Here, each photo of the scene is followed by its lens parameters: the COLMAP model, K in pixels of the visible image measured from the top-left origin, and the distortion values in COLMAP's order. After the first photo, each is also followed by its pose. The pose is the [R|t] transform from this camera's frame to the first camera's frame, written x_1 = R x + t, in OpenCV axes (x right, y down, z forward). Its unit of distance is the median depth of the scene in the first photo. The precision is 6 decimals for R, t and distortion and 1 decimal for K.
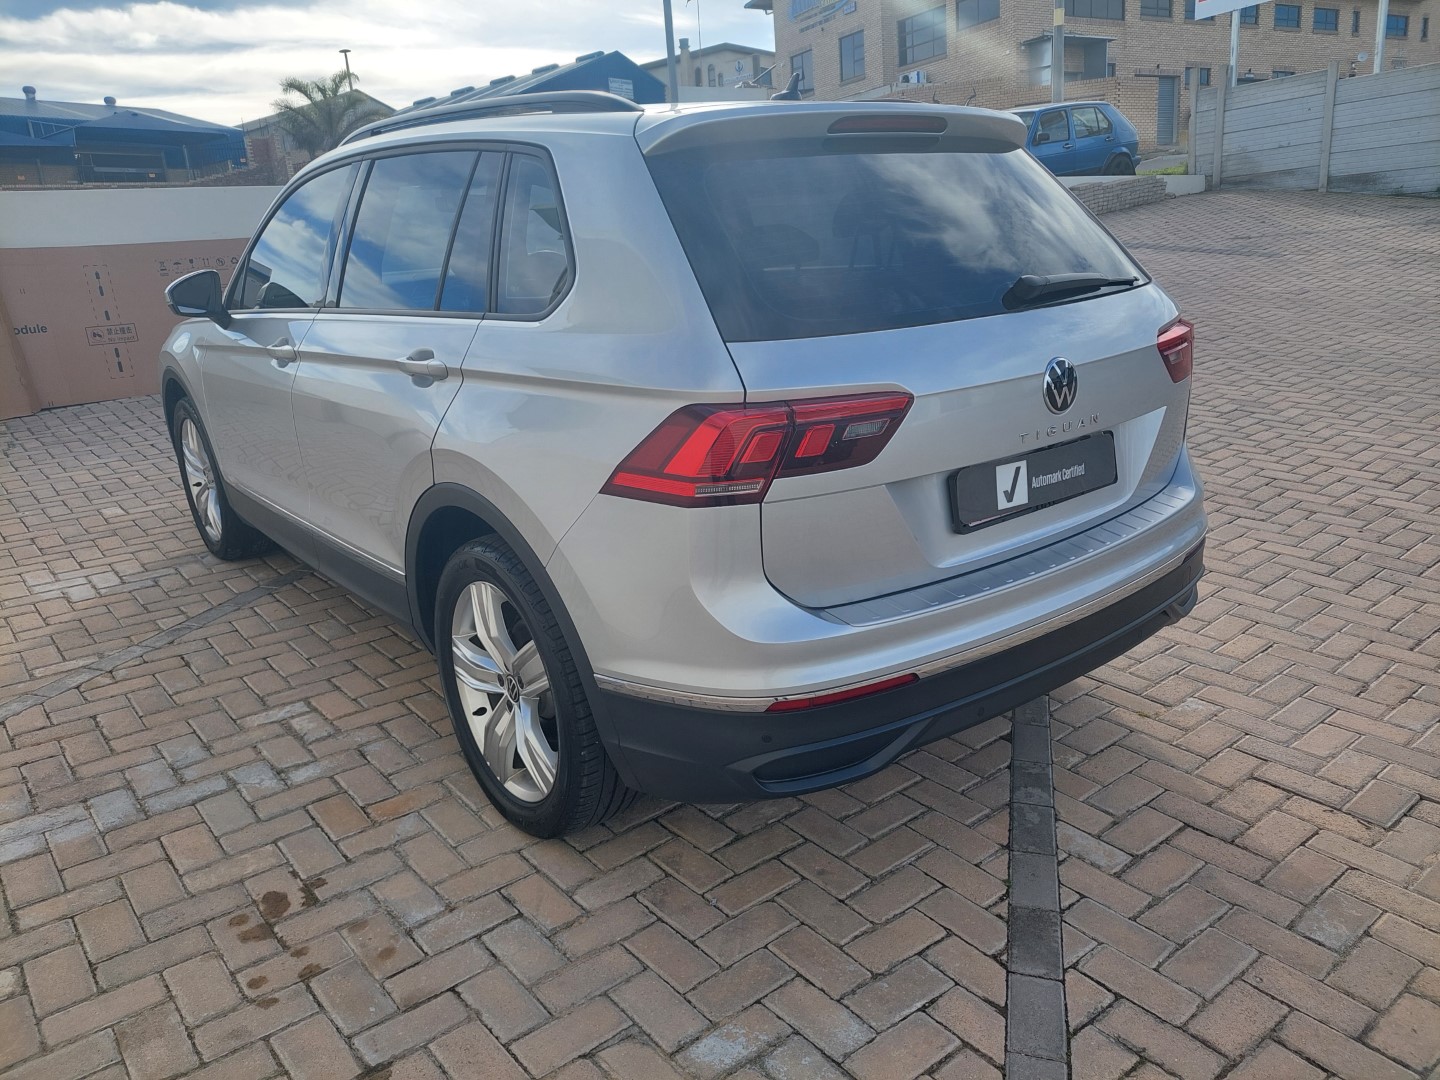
lens RADIAL K [[1032.6, 0, 724.2], [0, 1032.6, 533.5], [0, 0, 1]] dist [0.062221, -0.063428]
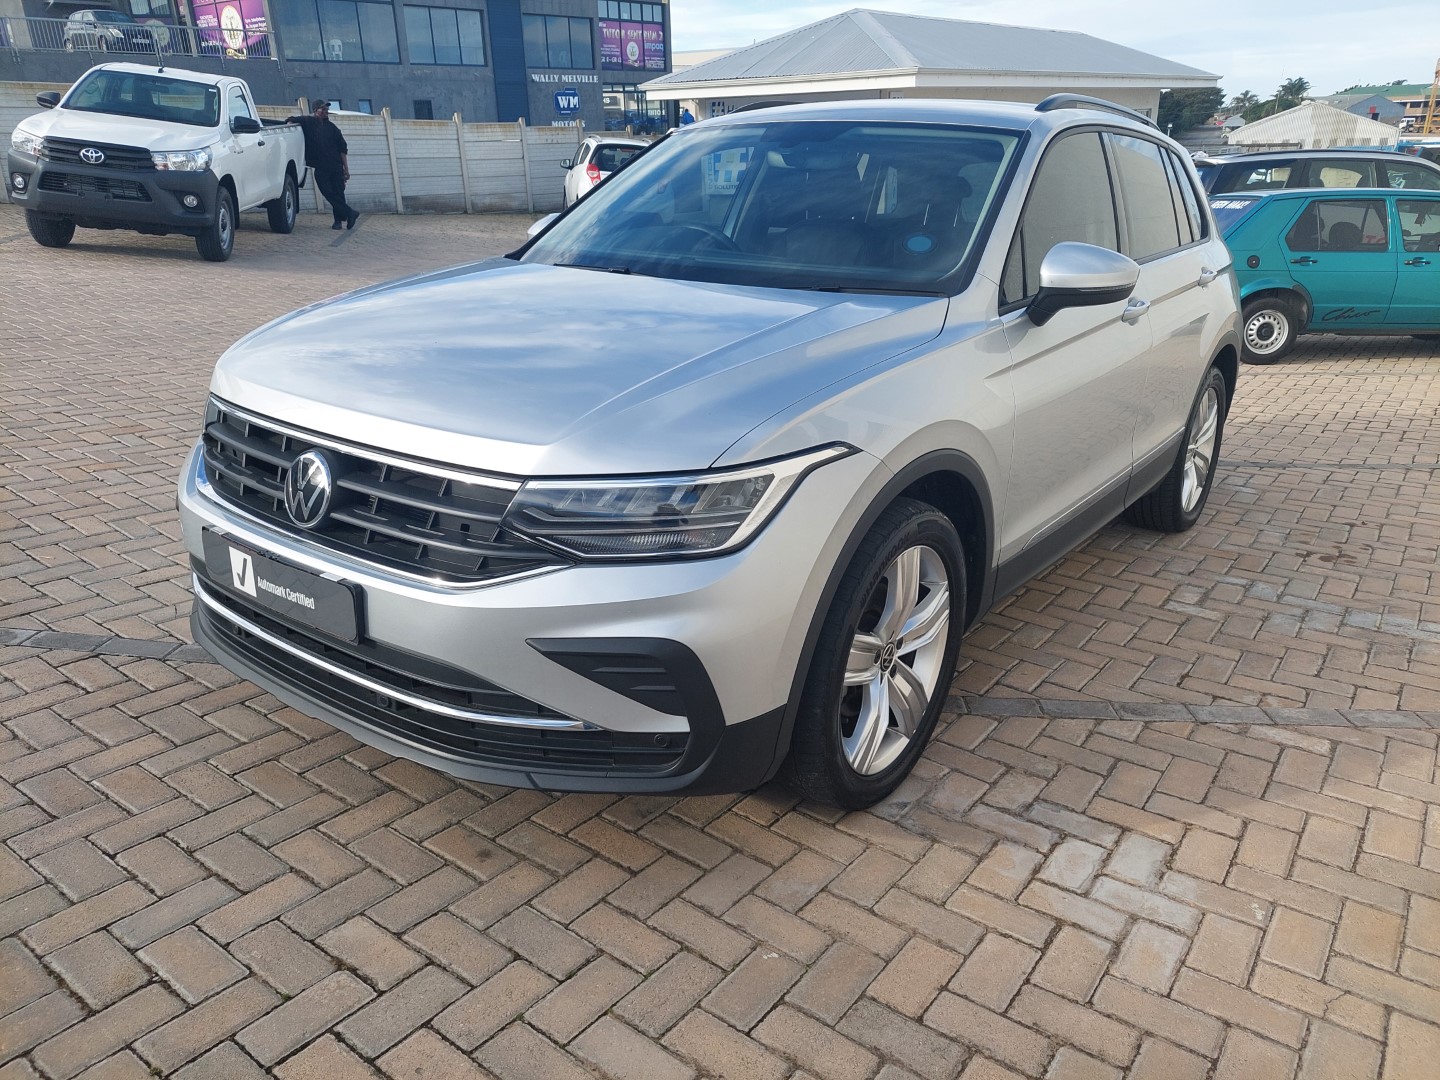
lens RADIAL K [[1032.6, 0, 724.2], [0, 1032.6, 533.5], [0, 0, 1]] dist [0.062221, -0.063428]
pose [[-0.253098, -0.275134, 0.927493, -1.814343], [0.276612, 0.898104, 0.341899, -0.594239], [-0.927053, 0.343090, -0.151203, 2.196504]]
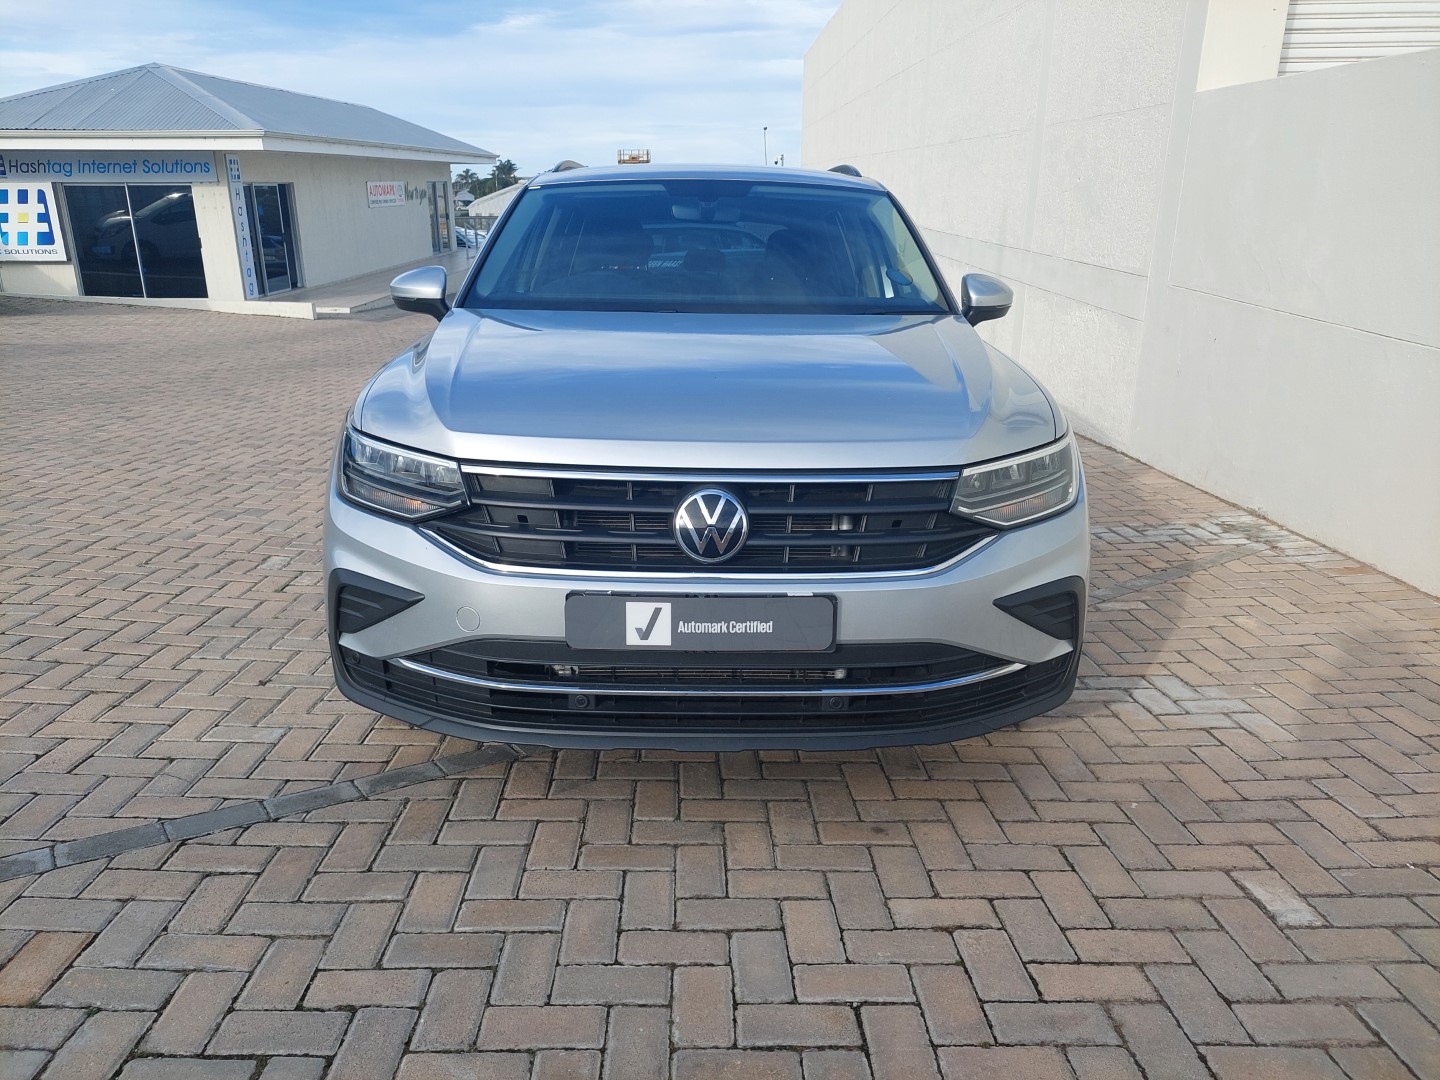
lens RADIAL K [[1032.6, 0, 724.2], [0, 1032.6, 533.5], [0, 0, 1]] dist [0.062221, -0.063428]
pose [[-0.790814, -0.118418, 0.600491, -1.434577], [0.208957, 0.869922, 0.446735, -0.808763], [-0.575282, 0.478762, -0.663203, 2.960727]]
